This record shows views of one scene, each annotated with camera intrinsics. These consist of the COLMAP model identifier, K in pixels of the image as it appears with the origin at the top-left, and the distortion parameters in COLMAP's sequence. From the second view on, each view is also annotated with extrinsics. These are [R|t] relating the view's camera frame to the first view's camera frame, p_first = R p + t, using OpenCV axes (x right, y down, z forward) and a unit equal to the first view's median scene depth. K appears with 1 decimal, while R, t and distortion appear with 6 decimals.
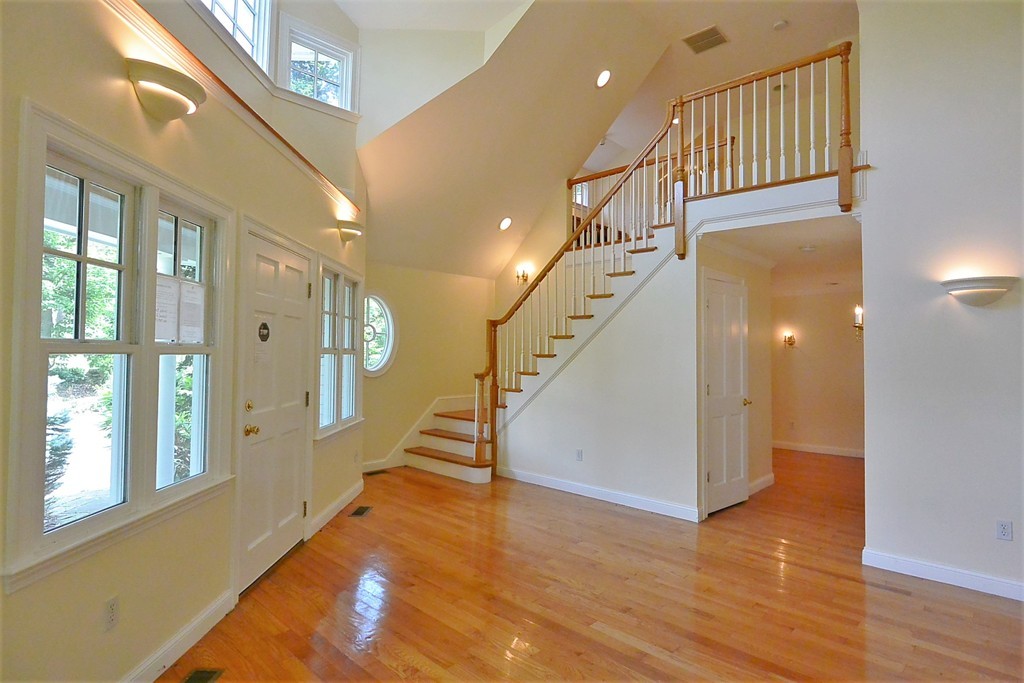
lens RADIAL K [[528.5, 0, 510.4], [0, 528.5, 334.4], [0, 0, 1]] dist [-0.005674, -0.001214]
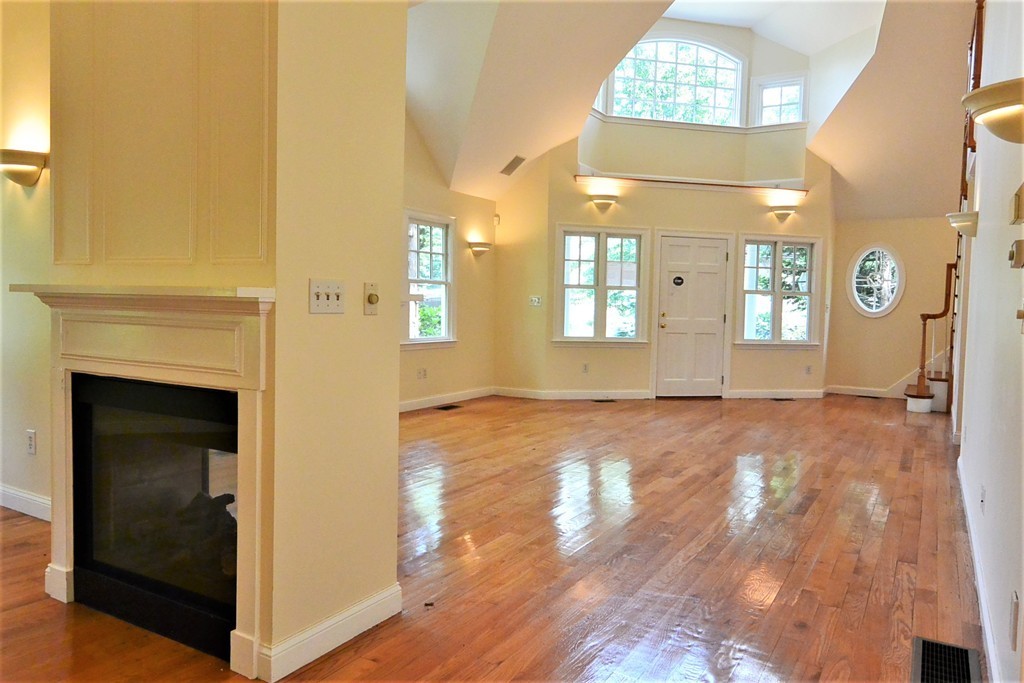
lens RADIAL K [[726.5, 0, 509.7], [0, 726.5, 335.3], [0, 0, 1]] dist [0.002625, 0.002526]
pose [[0.229244, 0.039582, -0.972564, 2.341205], [0.012508, 0.998971, 0.043605, 0.081293], [0.973289, -0.022161, 0.228513, -0.338667]]
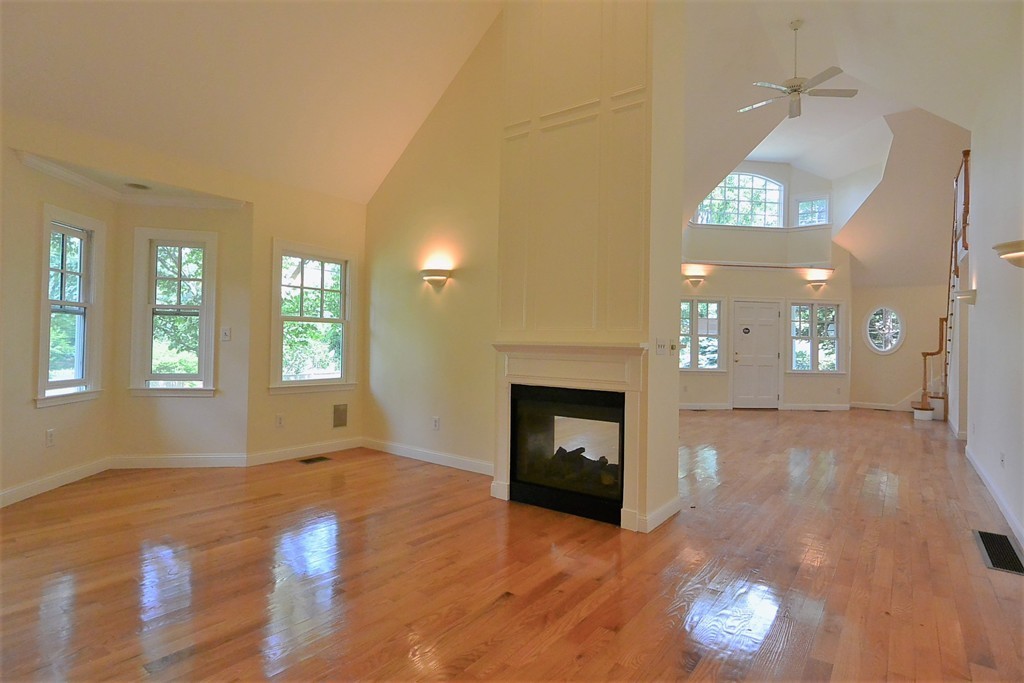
lens RADIAL K [[528.5, 0, 510.4], [0, 528.5, 334.4], [0, 0, 1]] dist [-0.005674, -0.001214]
pose [[0.118124, -0.022945, -0.992734, 2.661041], [0.016555, 0.999640, -0.021135, 0.063657], [0.992861, -0.013938, 0.118461, -0.824921]]
